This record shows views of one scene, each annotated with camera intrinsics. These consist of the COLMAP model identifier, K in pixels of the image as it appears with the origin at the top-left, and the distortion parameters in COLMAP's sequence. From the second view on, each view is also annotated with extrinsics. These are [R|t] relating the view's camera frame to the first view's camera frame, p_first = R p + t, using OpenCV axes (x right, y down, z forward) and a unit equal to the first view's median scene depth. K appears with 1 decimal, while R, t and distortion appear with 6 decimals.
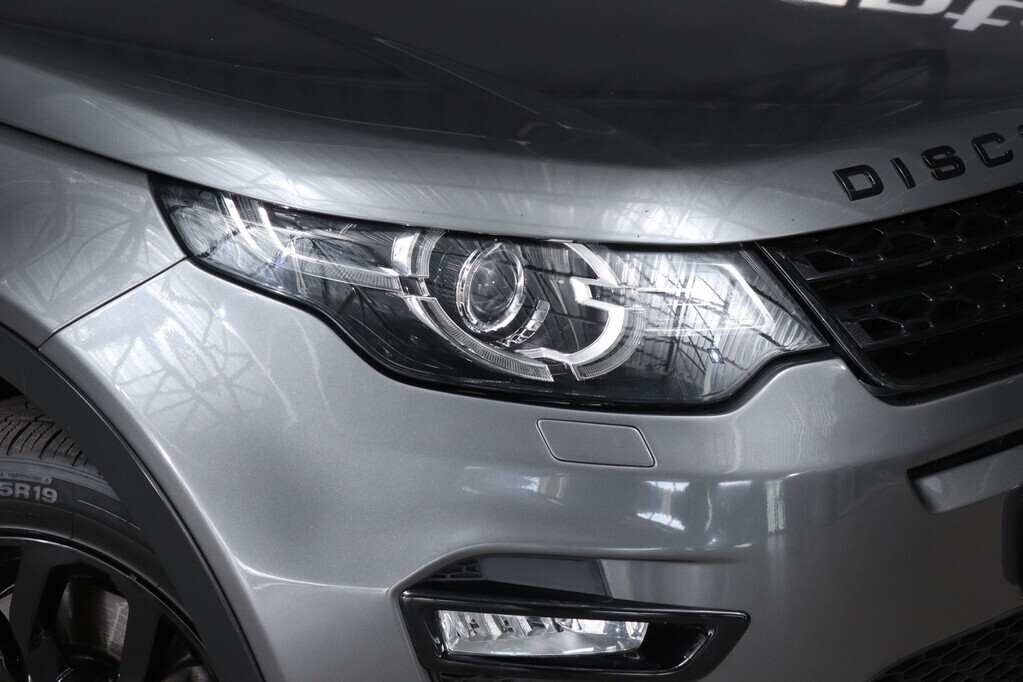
lens RADIAL K [[2167.4, 0, 511.2], [0, 2167.4, 366.1], [0, 0, 1]] dist [0.143890, 0.171234]
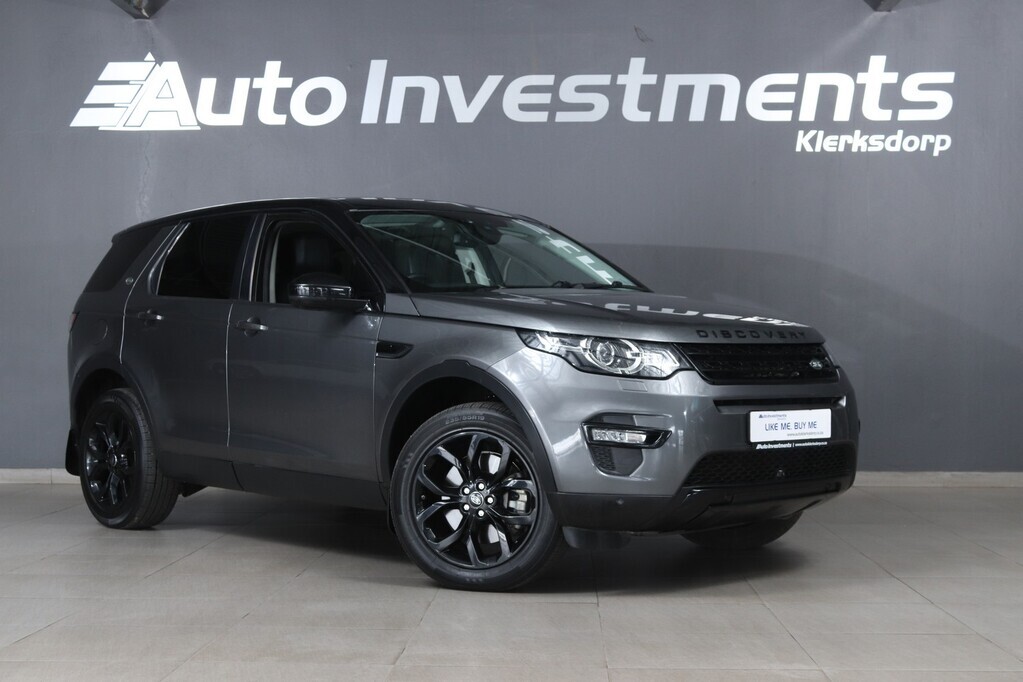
lens RADIAL K [[1546.4, 0, 511.5], [0, 1546.4, 341.0], [0, 0, 1]] dist [-0.027692, 0.008800]
pose [[0.999158, 0.019351, -0.036183, -0.078030], [-0.029176, 0.955091, -0.294873, 0.764070], [0.028852, 0.295680, 0.954851, -1.650342]]
